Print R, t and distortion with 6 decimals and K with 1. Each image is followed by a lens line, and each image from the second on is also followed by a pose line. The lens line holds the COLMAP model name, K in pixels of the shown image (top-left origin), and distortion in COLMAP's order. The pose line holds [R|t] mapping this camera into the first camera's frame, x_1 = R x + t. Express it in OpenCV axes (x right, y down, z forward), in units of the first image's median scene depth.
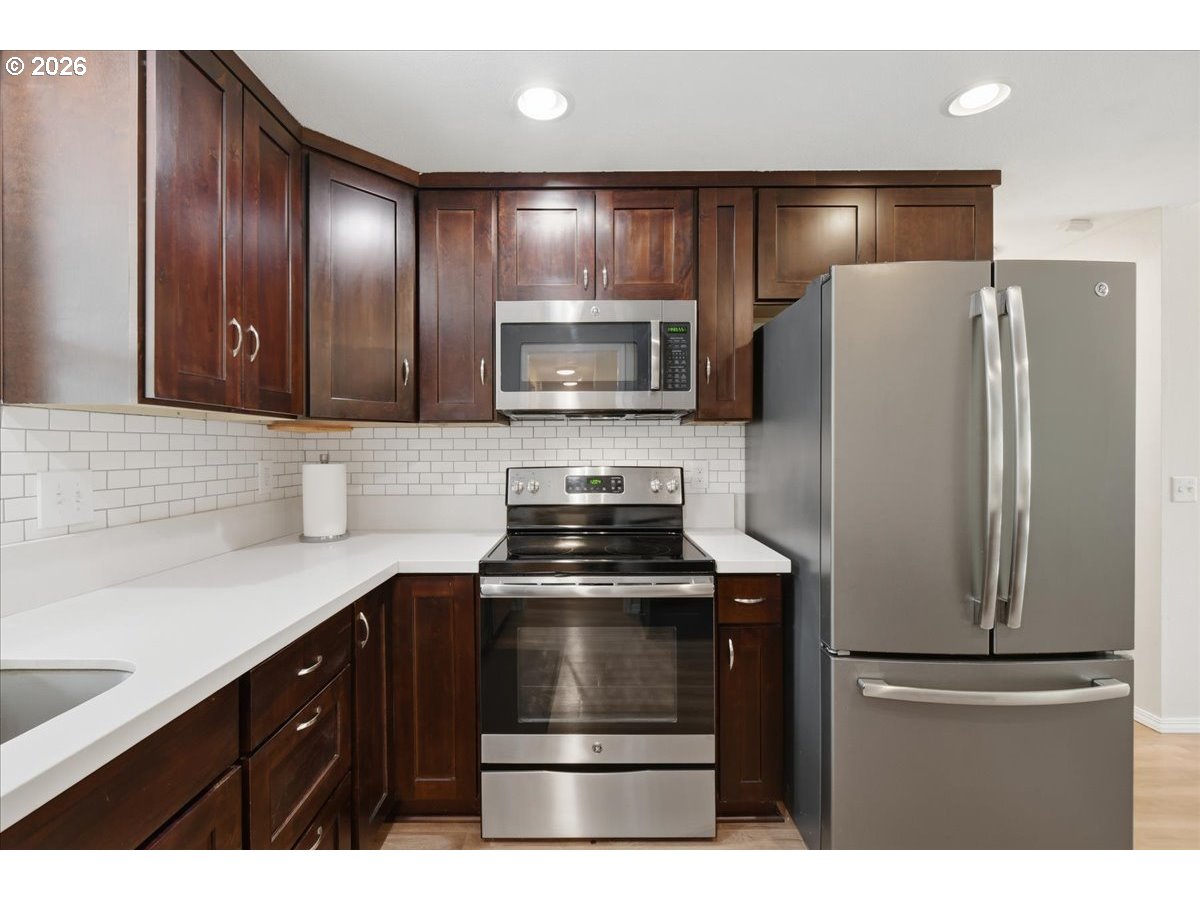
lens RADIAL K [[523.7, 0, 593.8], [0, 523.7, 447.2], [0, 0, 1]] dist [0.002969, -0.006707]
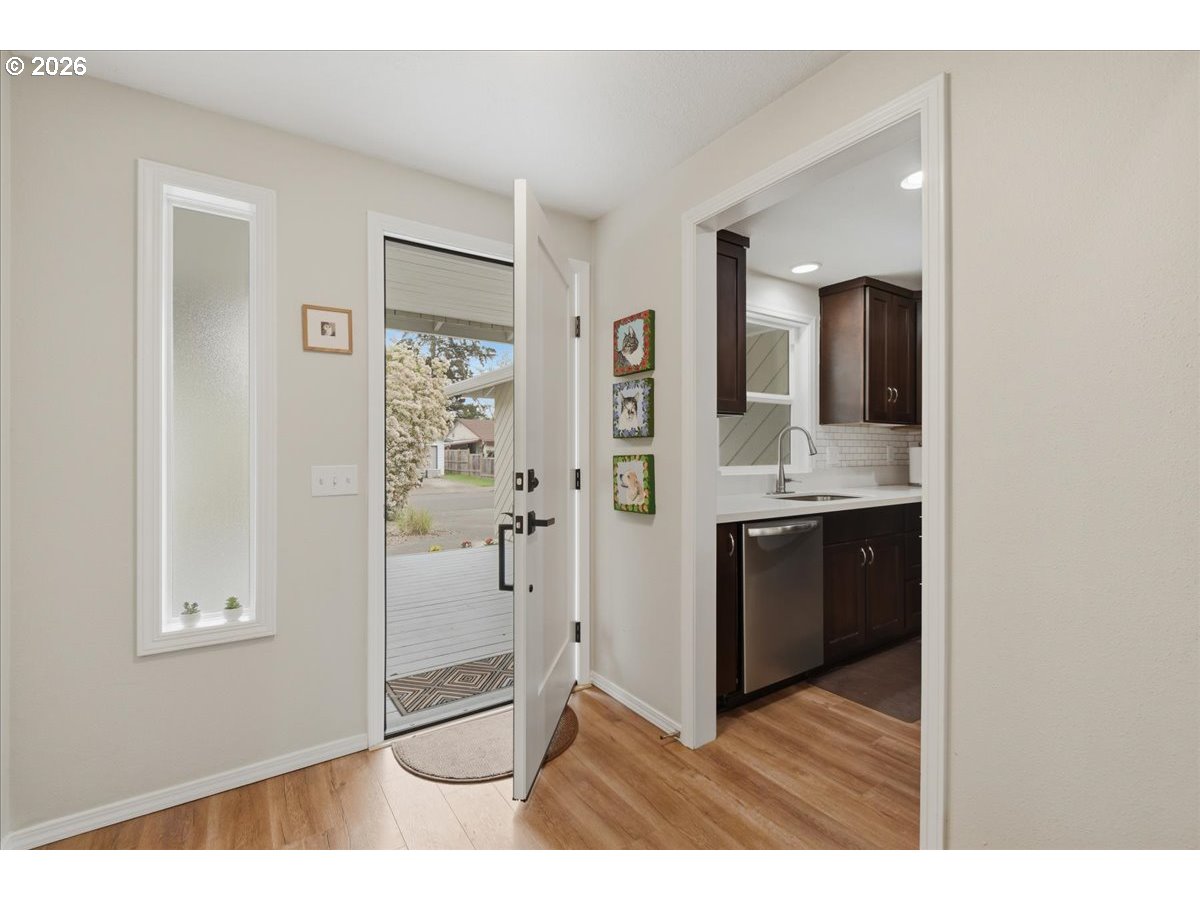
lens RADIAL K [[523.7, 0, 569.7], [0, 523.7, 451.7], [0, 0, 1]] dist [0.002969, -0.006707]
pose [[0.520695, -0.001969, -0.853740, 0.626875], [0.002883, 0.999996, -0.000548, 0.062106], [0.853738, -0.002176, 0.520699, -1.515524]]
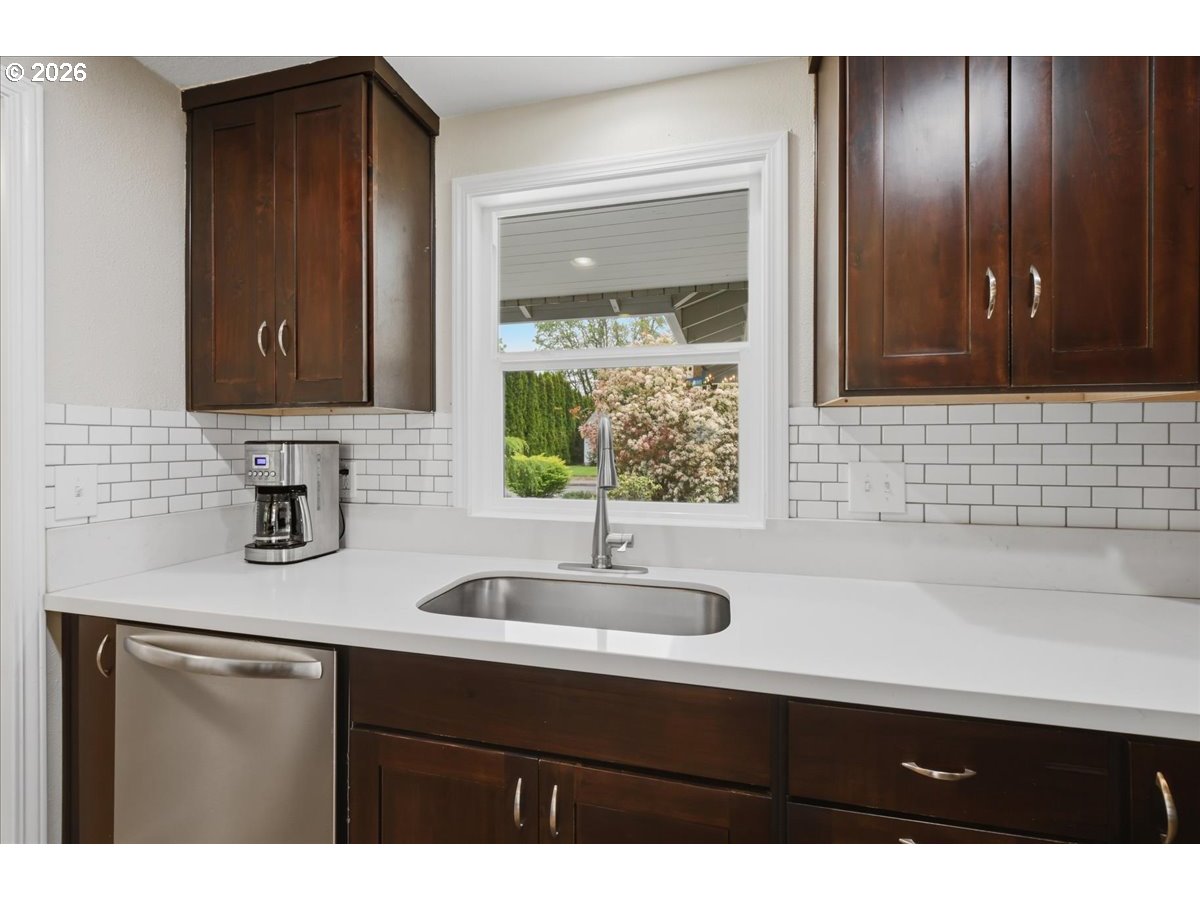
lens RADIAL K [[523.7, 0, 597.7], [0, 523.7, 441.8], [0, 0, 1]] dist [0.002969, -0.006707]
pose [[-0.256559, 0.002983, -0.966524, 0.158279], [0.001519, 0.999995, 0.002683, -0.000503], [0.966527, -0.000780, -0.256563, 0.587226]]
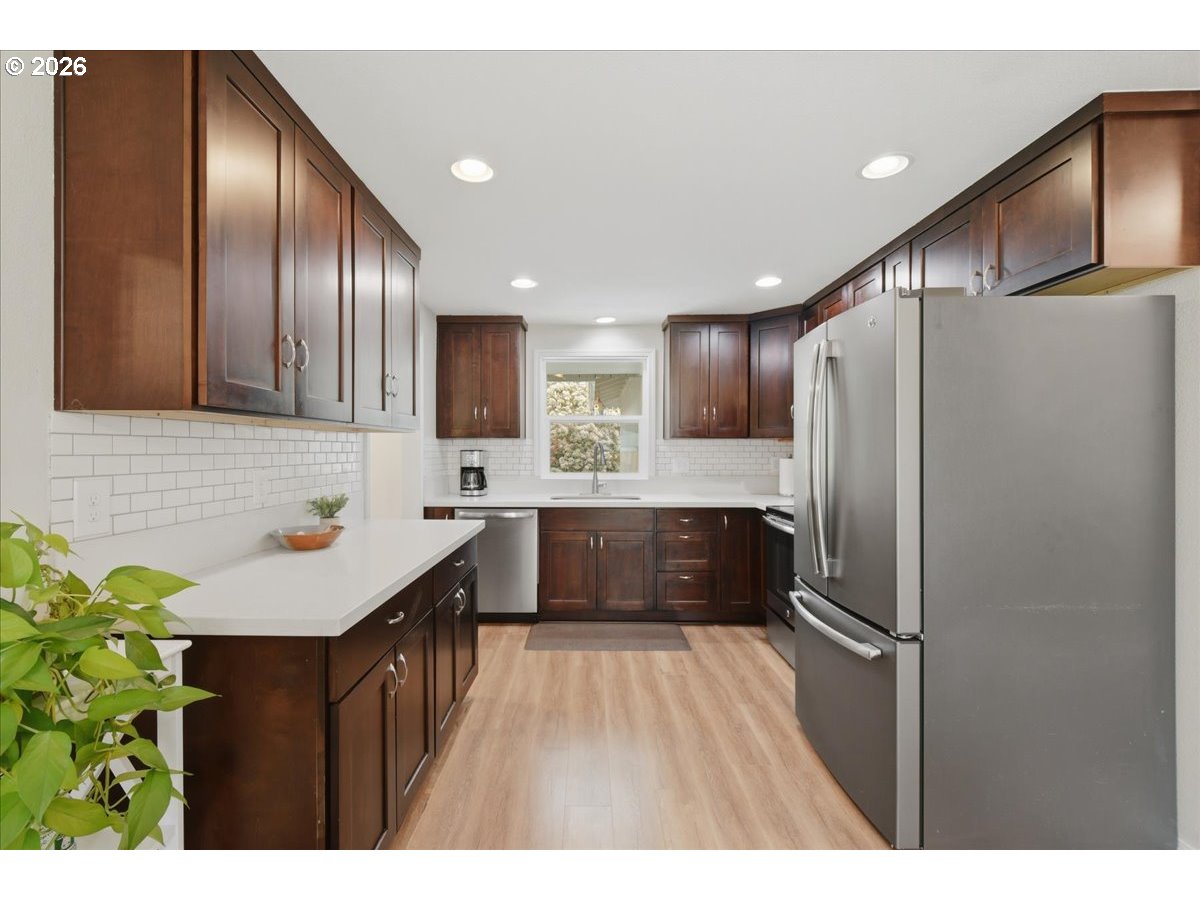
lens RADIAL K [[523.7, 0, 599.8], [0, 523.7, 451.3], [0, 0, 1]] dist [0.002969, -0.006707]
pose [[-0.000508, 0.005140, -0.999987, 2.016964], [-0.000781, 0.999986, 0.005140, -0.009704], [1.000000, 0.000784, -0.000504, 0.375295]]
